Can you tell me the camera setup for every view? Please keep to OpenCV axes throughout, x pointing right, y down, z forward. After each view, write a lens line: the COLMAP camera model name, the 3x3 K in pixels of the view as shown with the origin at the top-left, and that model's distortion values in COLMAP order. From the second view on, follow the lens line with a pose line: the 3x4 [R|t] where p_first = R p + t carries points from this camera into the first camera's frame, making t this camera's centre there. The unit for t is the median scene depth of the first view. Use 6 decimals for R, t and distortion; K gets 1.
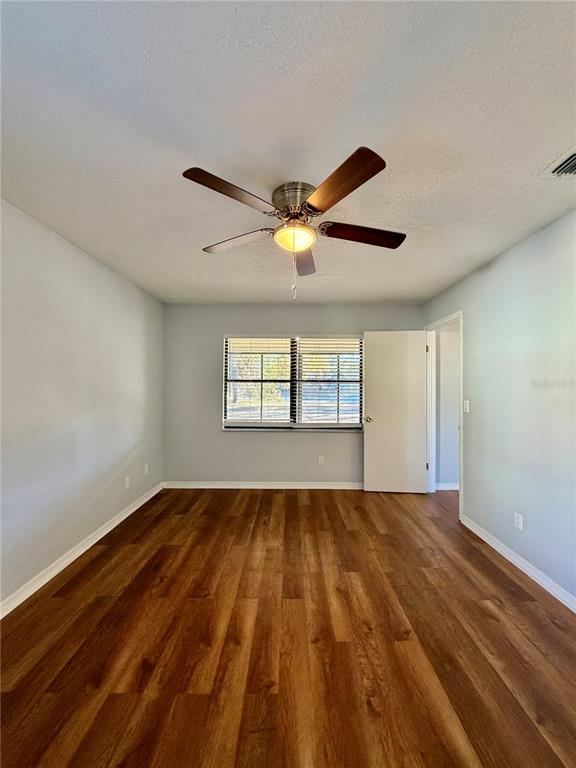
lens RADIAL K [[306.0, 0, 288.0], [0, 306.0, 384.0], [0, 0, 1]] dist [-0.000811, -0.000091]
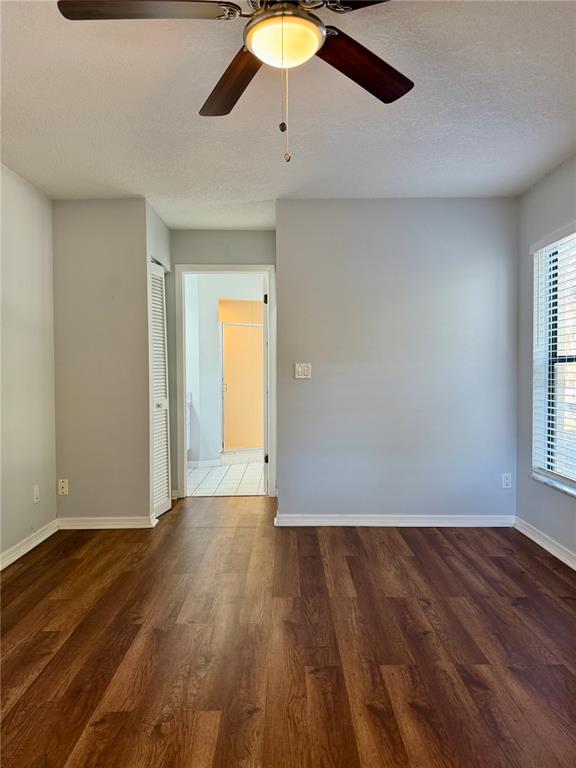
lens RADIAL K [[539.0, 0, 288.0], [0, 539.0, 384.0], [0, 0, 1]] dist [0.078536, -0.113593]
pose [[-0.999966, -0.000094, -0.008206, 0.020870], [-0.000277, 0.999751, 0.022294, 0.097508], [0.008202, 0.022296, -0.999718, 1.765711]]
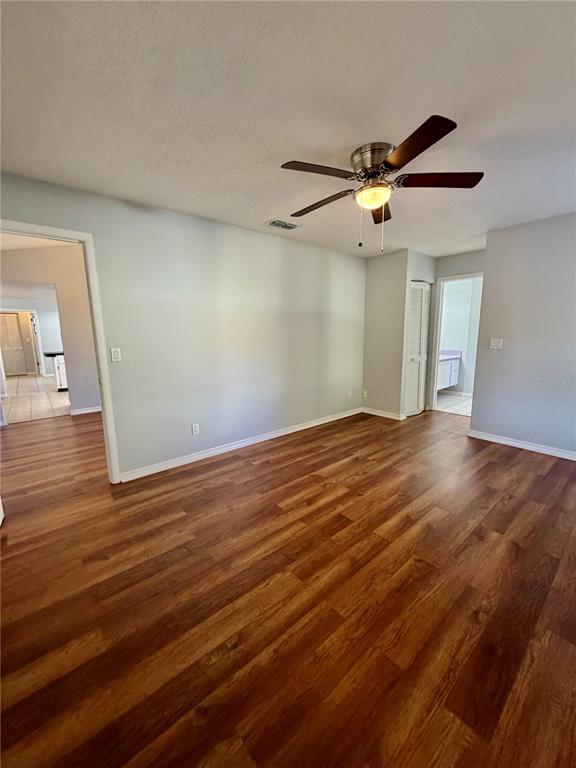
lens RADIAL K [[306.0, 0, 288.0], [0, 306.0, 384.0], [0, 0, 1]] dist [-0.000811, -0.000091]
pose [[-0.652115, -0.126207, 0.747541, -0.628209], [0.006415, 0.985092, 0.171909, 0.009837], [-0.758093, 0.116900, -0.641584, 1.822769]]
